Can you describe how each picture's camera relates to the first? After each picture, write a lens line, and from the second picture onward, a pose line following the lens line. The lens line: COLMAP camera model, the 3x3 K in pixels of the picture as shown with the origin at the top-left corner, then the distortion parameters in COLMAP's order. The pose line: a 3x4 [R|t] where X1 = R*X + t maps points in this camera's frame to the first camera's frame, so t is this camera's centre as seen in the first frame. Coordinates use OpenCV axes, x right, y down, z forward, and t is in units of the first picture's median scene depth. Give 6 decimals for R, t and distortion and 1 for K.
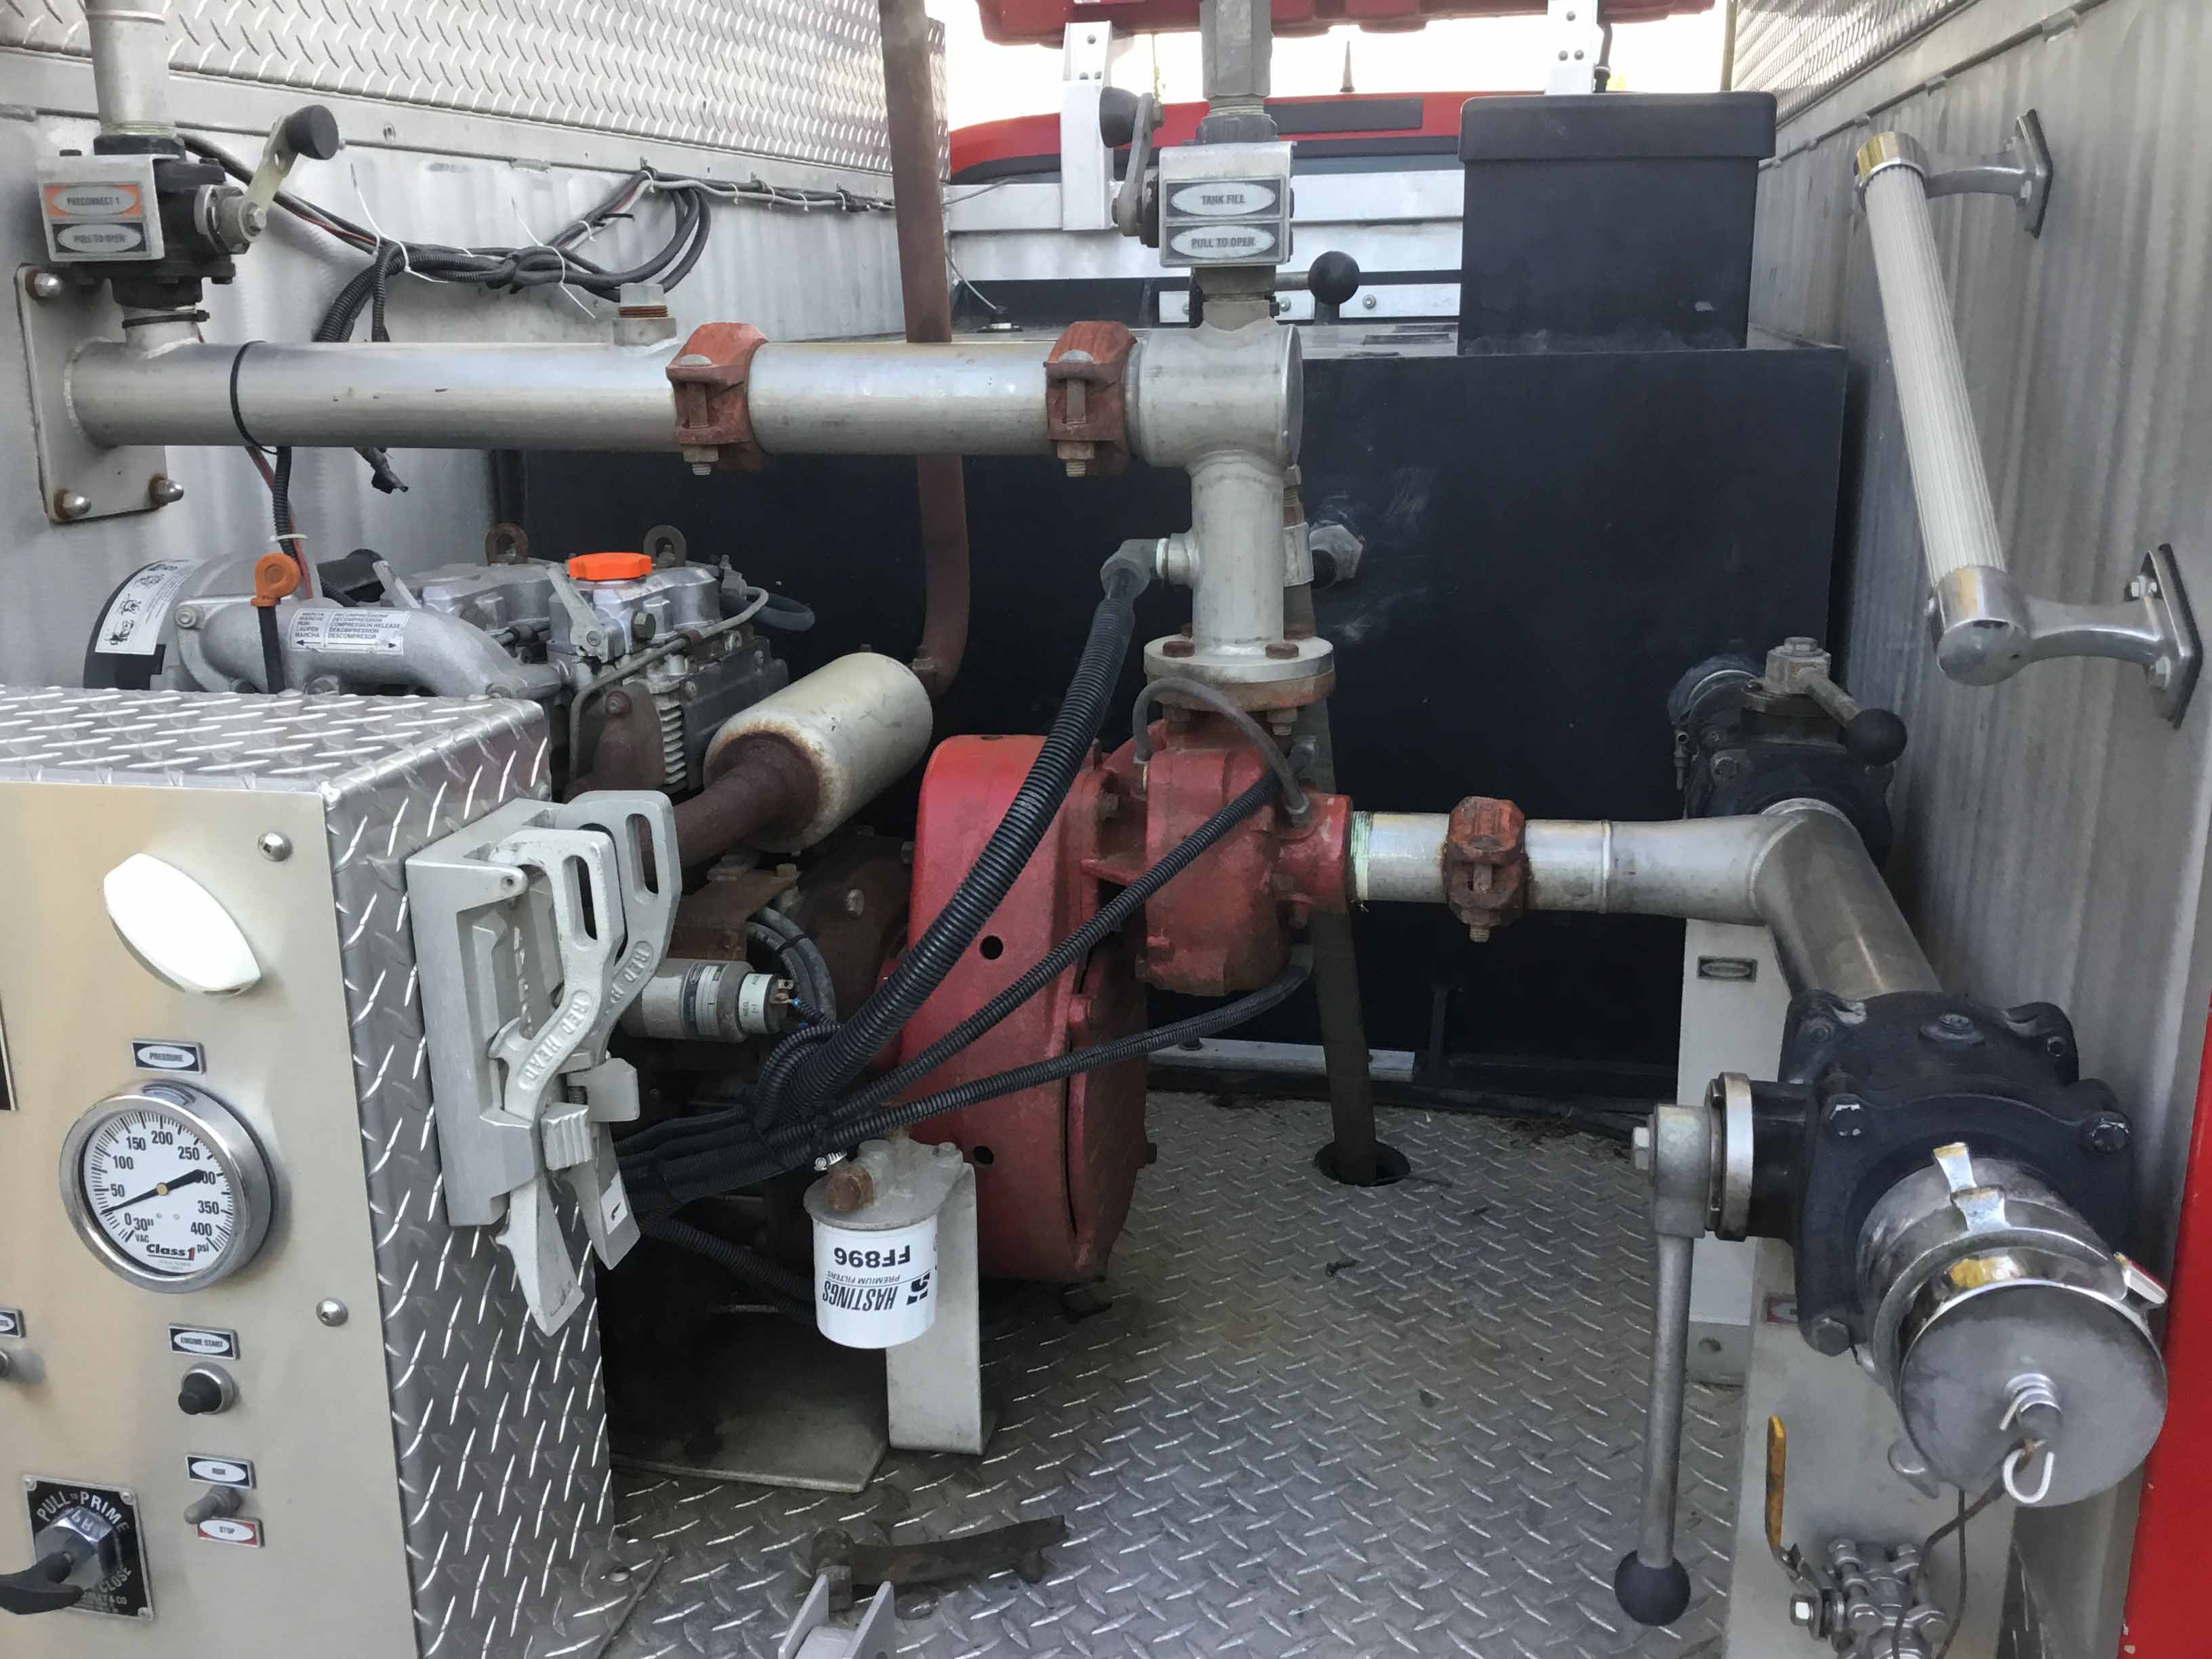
lens RADIAL K [[1963.2, 0, 1143.6], [0, 1963.2, 826.7], [0, 0, 1]] dist [0.044546, -0.053345]
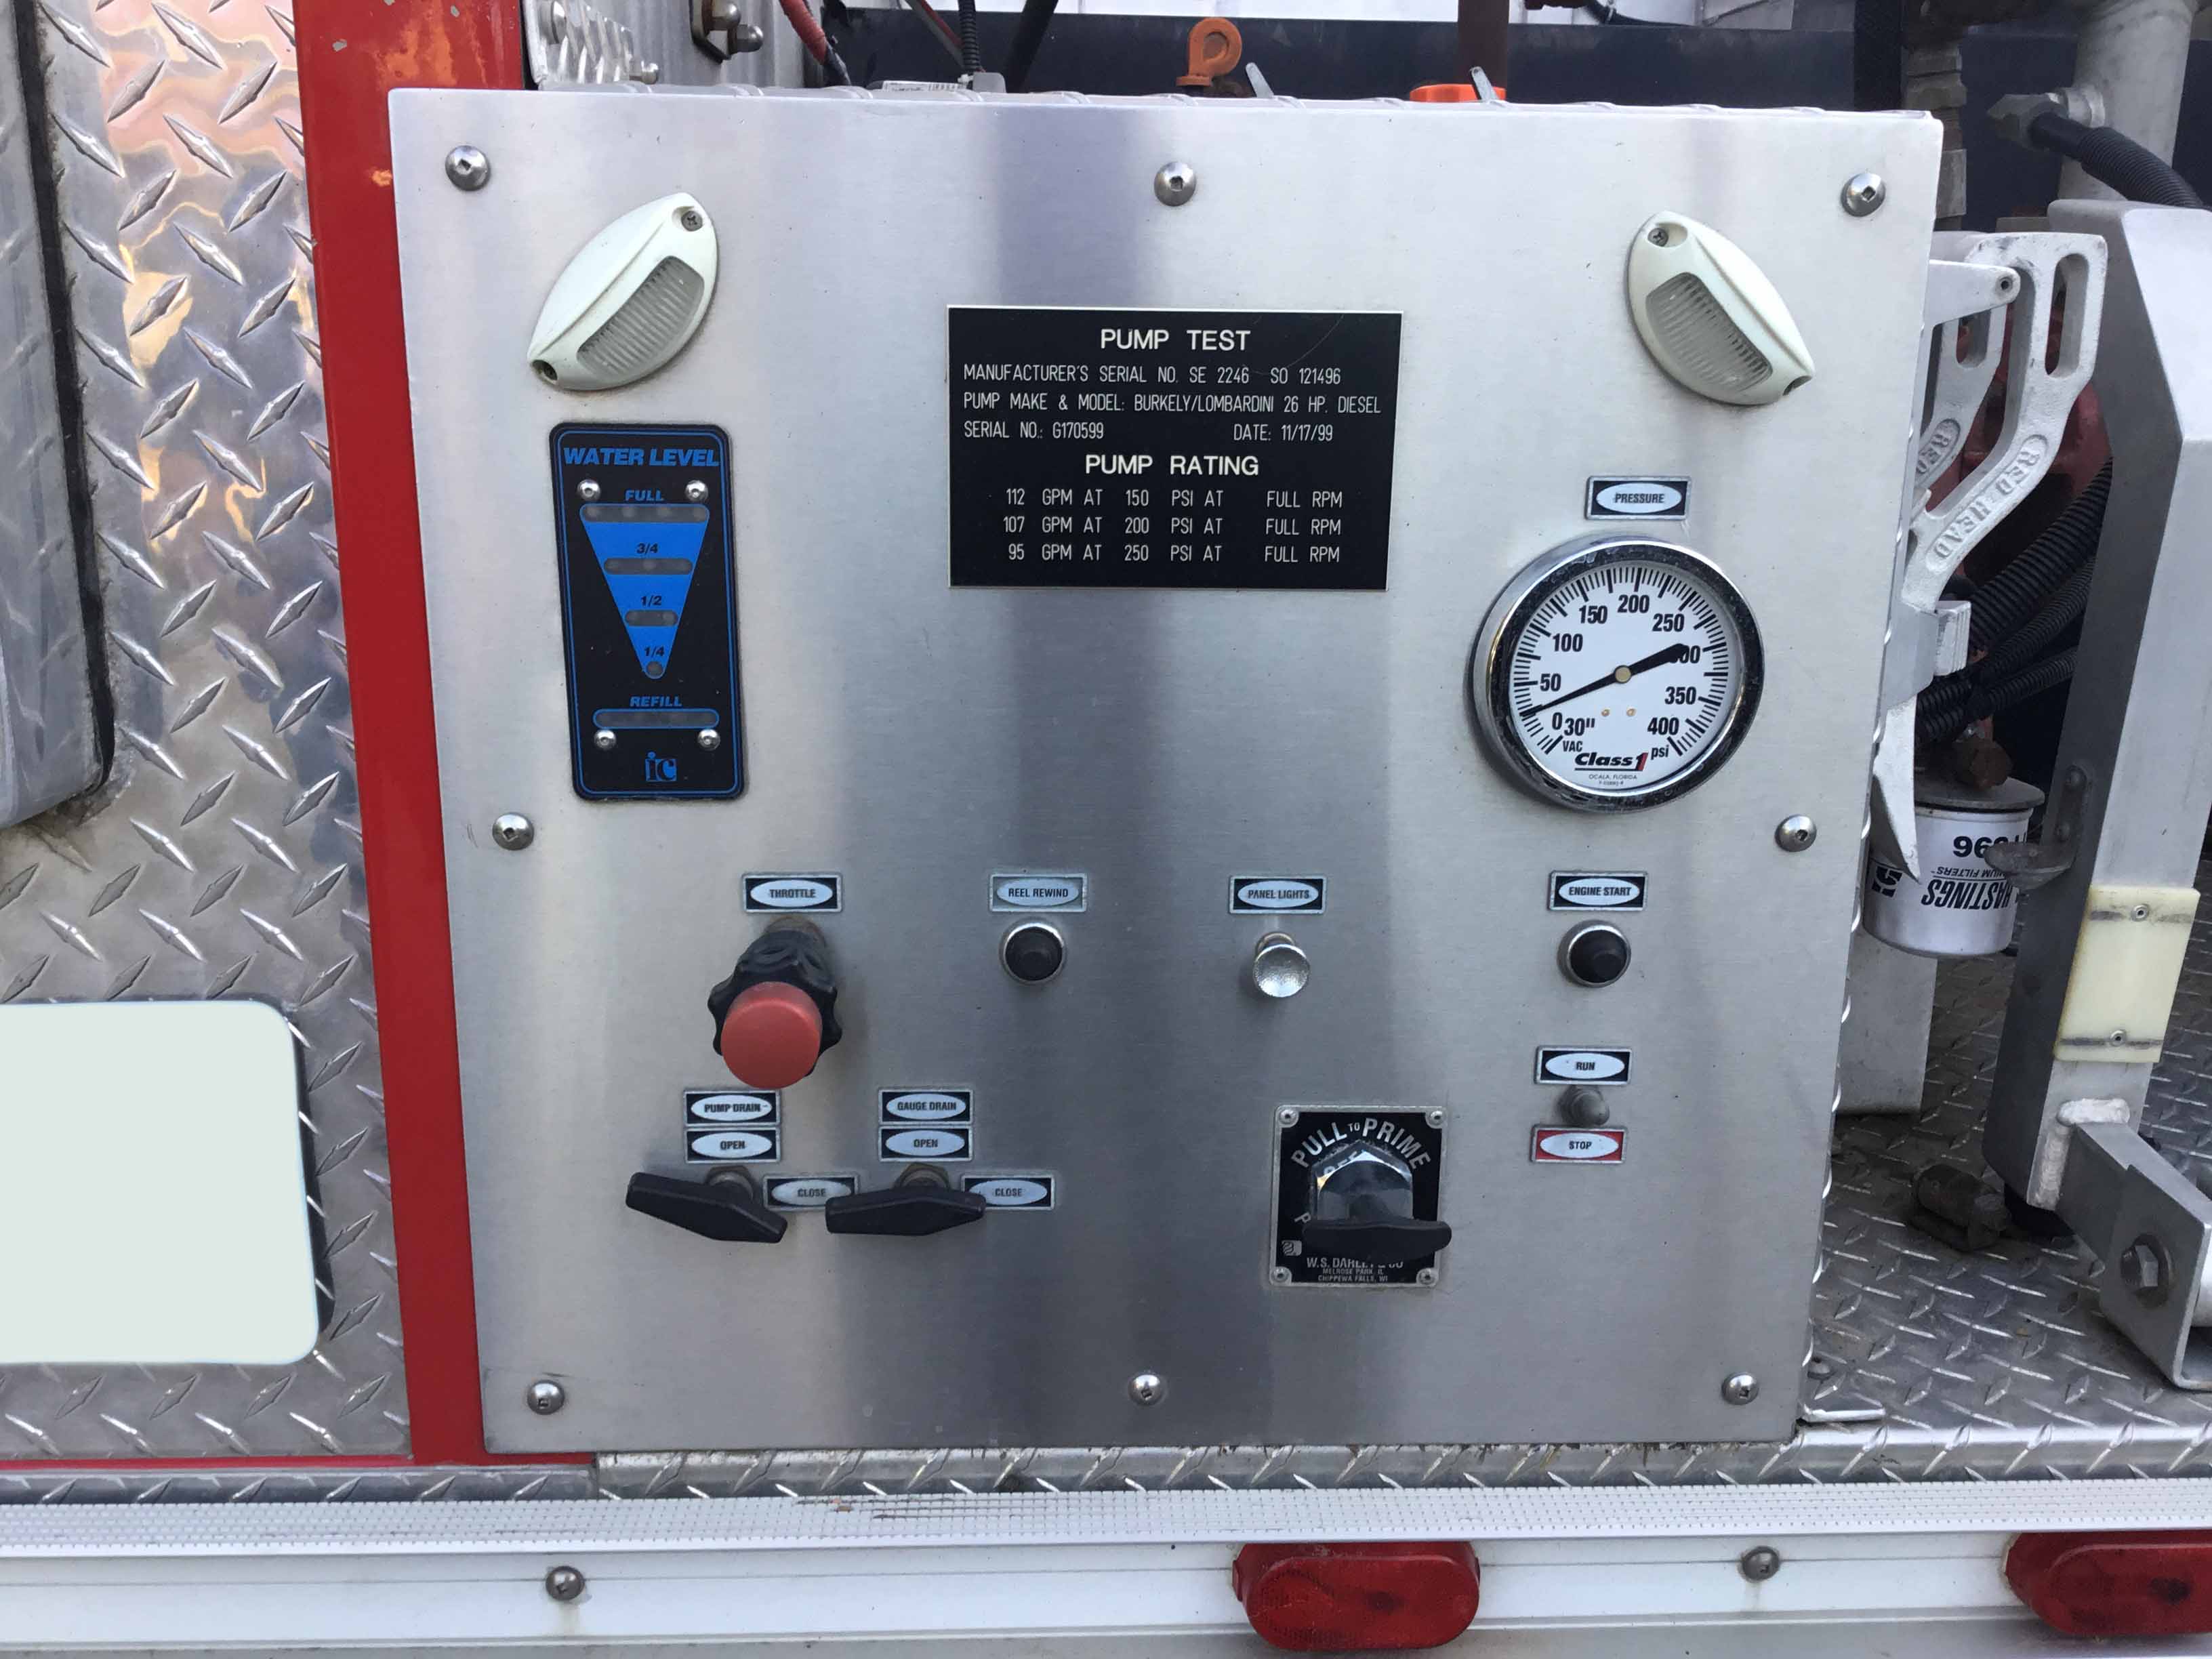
lens RADIAL K [[1994.1, 0, 1096.9], [0, 1994.1, 808.6], [0, 0, 1]] dist [0.030214, -0.004179]
pose [[0.965369, -0.034545, 0.258593, -0.888361], [0.037132, 0.999297, -0.005125, 0.229592], [-0.258234, 0.014550, 0.965973, 0.296460]]
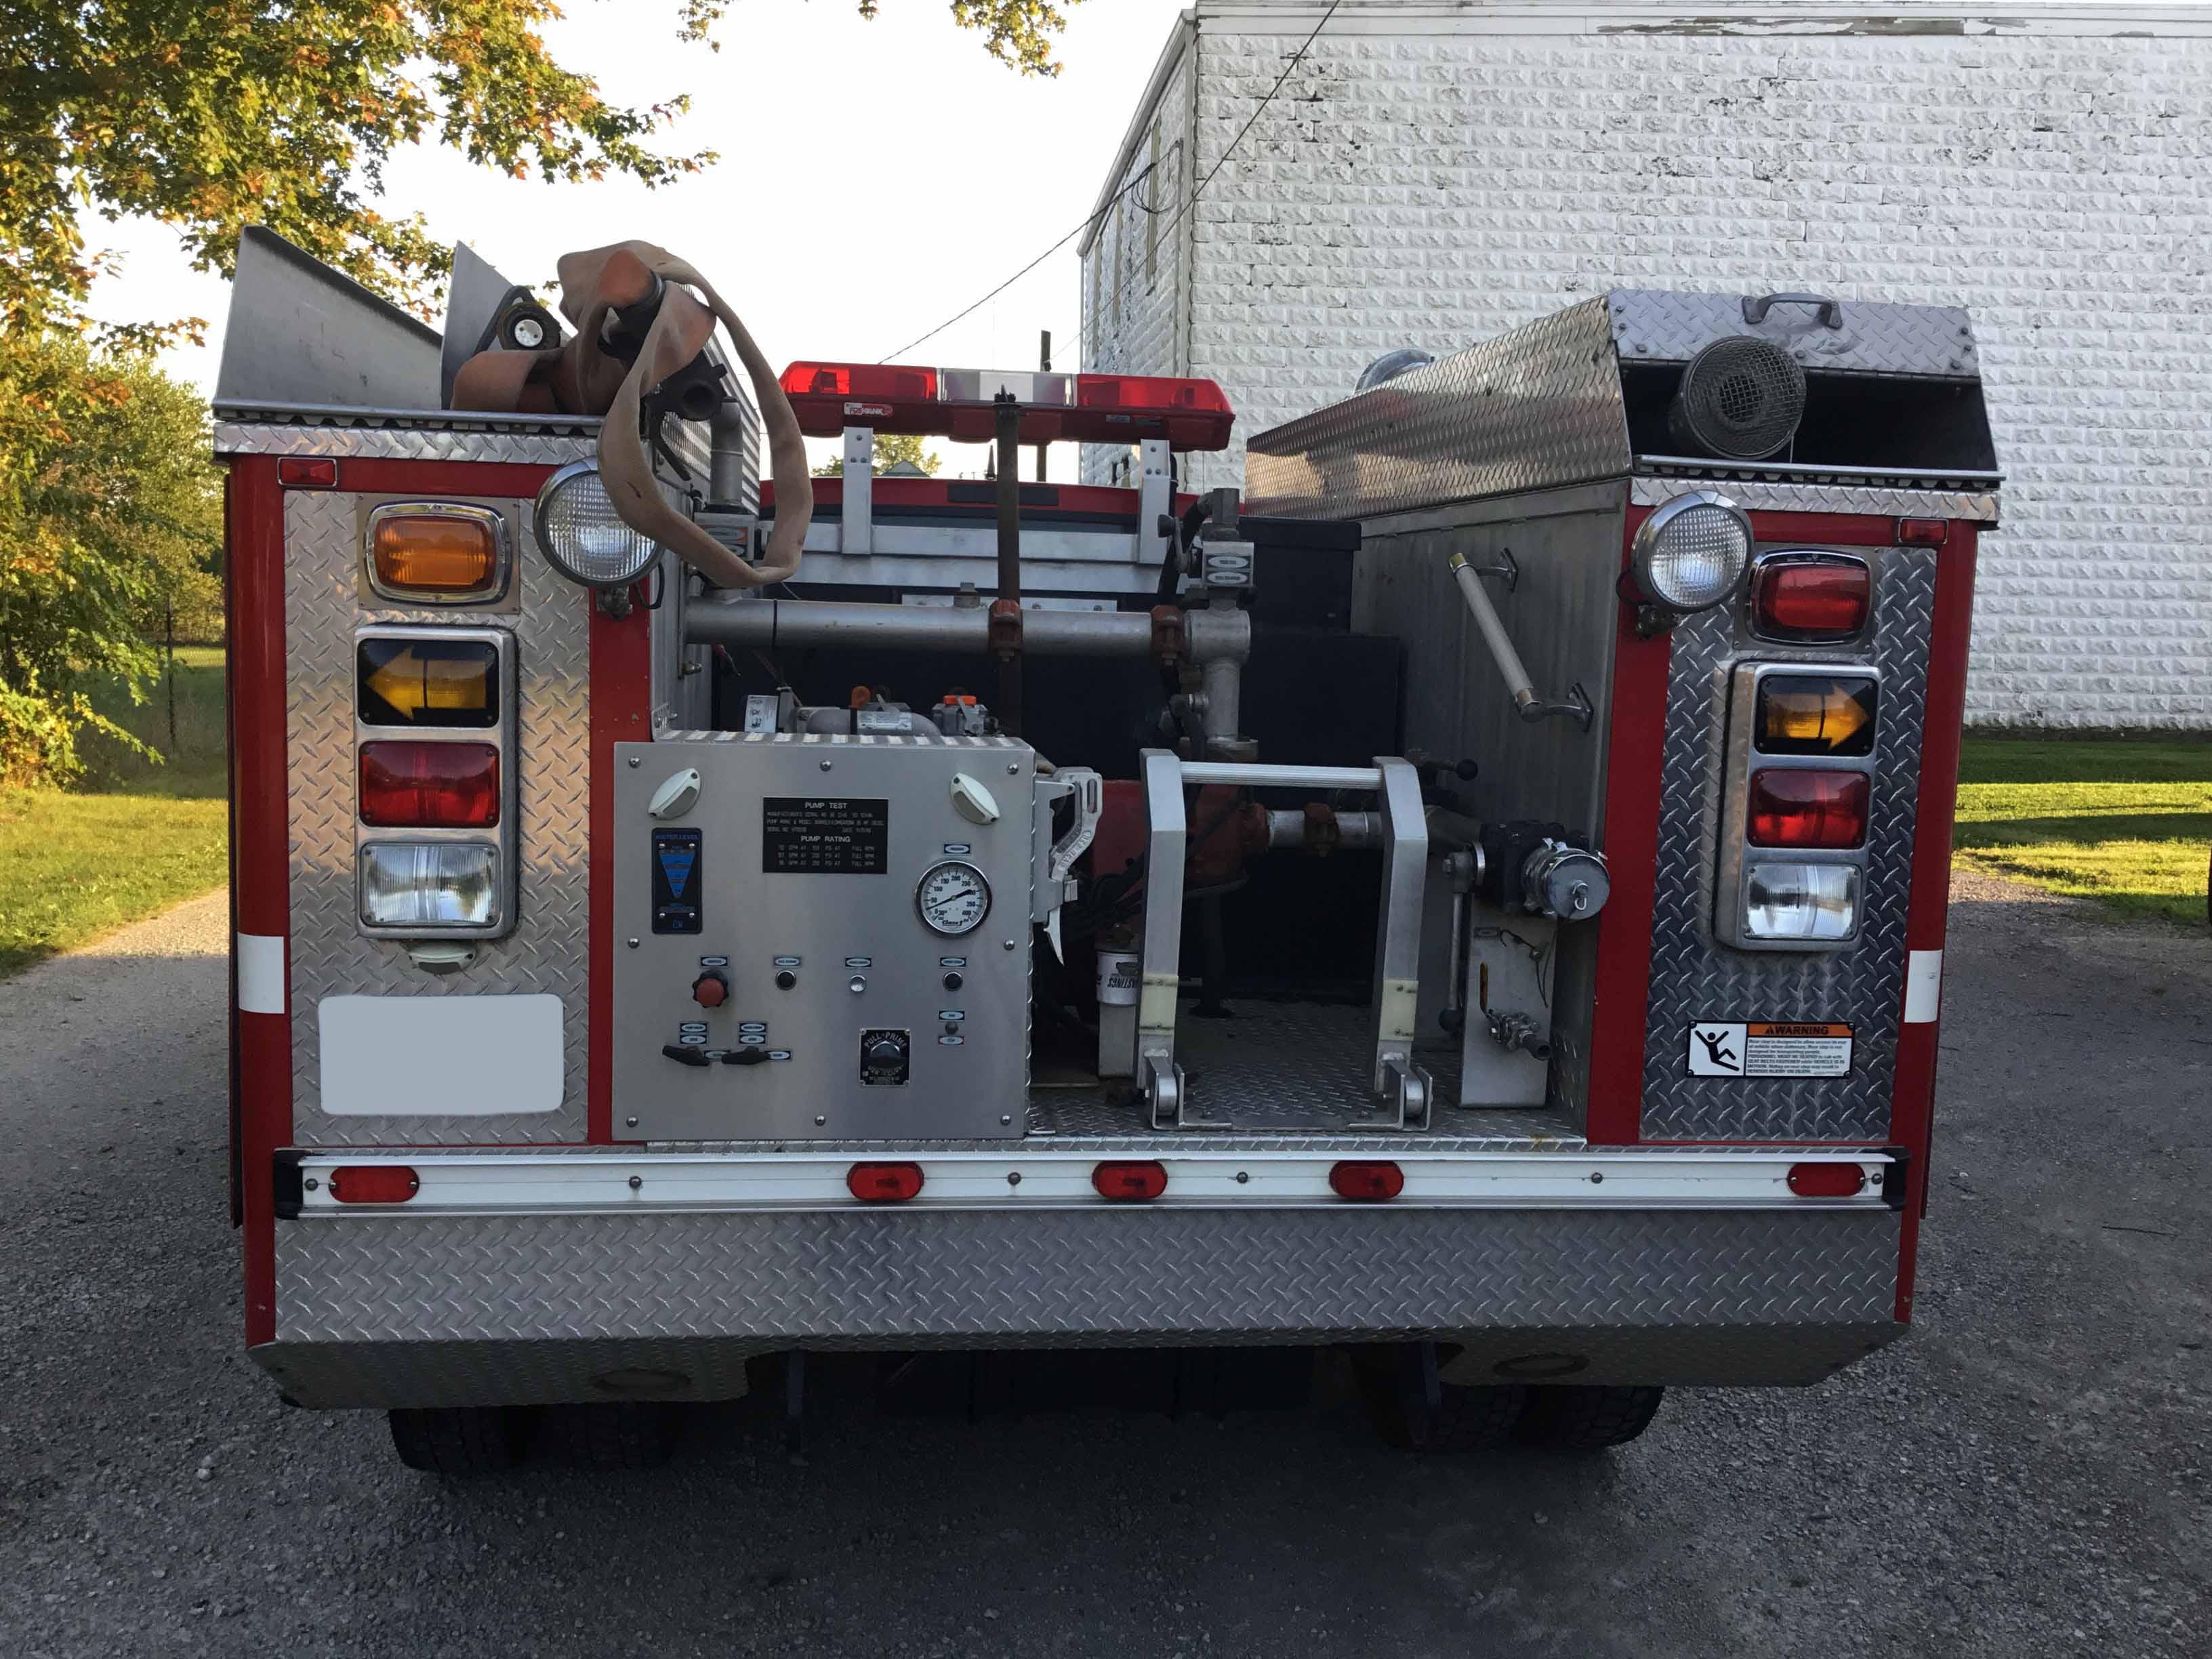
lens RADIAL K [[1994.1, 0, 1096.9], [0, 1994.1, 808.6], [0, 0, 1]] dist [0.030214, -0.004179]
pose [[0.945176, 0.011273, 0.326367, -1.199349], [0.041513, 0.987148, -0.154323, 0.490802], [-0.323912, 0.159411, 0.932561, -1.645385]]
